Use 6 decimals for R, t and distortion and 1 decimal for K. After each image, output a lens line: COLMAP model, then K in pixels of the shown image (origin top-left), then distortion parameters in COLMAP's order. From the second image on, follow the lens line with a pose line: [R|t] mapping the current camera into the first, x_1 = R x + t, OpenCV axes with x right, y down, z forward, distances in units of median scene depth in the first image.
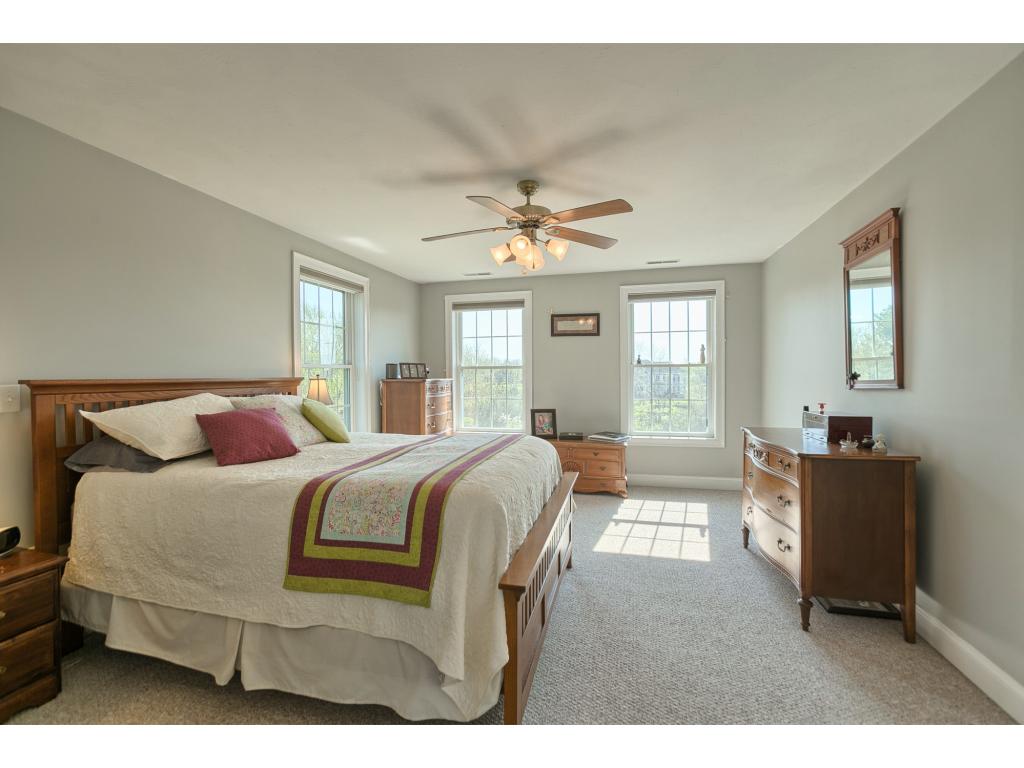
lens RADIAL K [[459.4, 0, 506.3], [0, 459.4, 384.1], [0, 0, 1]] dist [-0.015002, 0.013443]
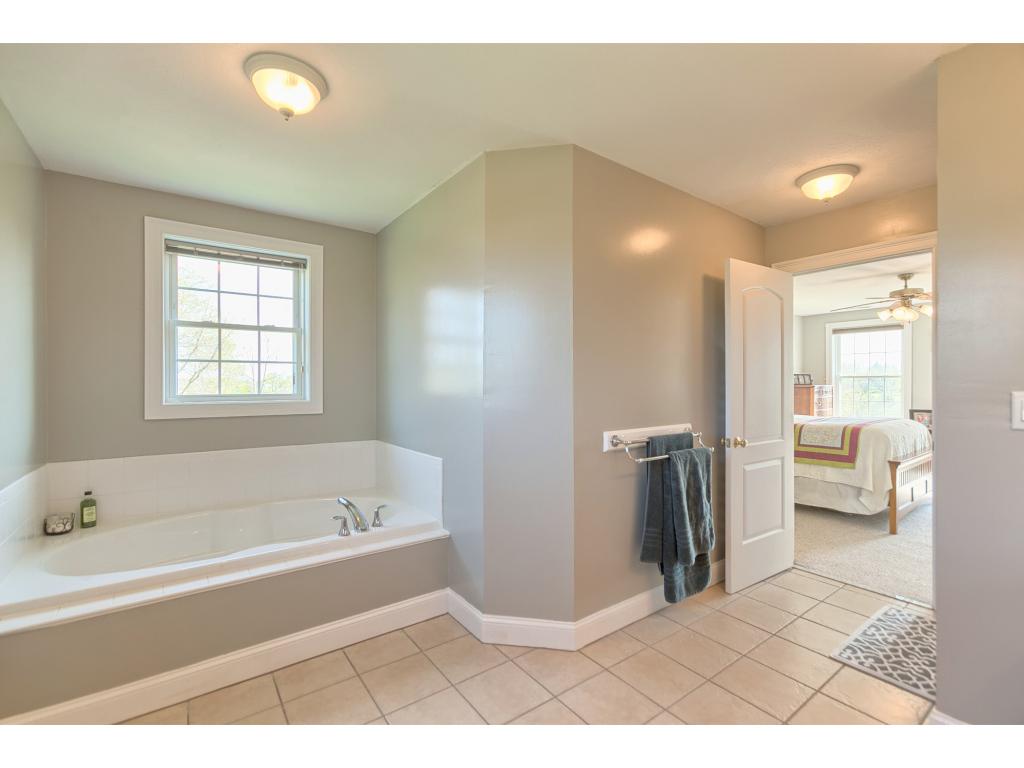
lens RADIAL K [[459.4, 0, 506.3], [0, 459.4, 384.1], [0, 0, 1]] dist [-0.015002, 0.013443]
pose [[0.779019, 0.006876, -0.626963, -0.042995], [-0.015676, 0.999841, -0.008512, 0.022845], [0.626805, 0.016459, 0.779003, -1.332369]]
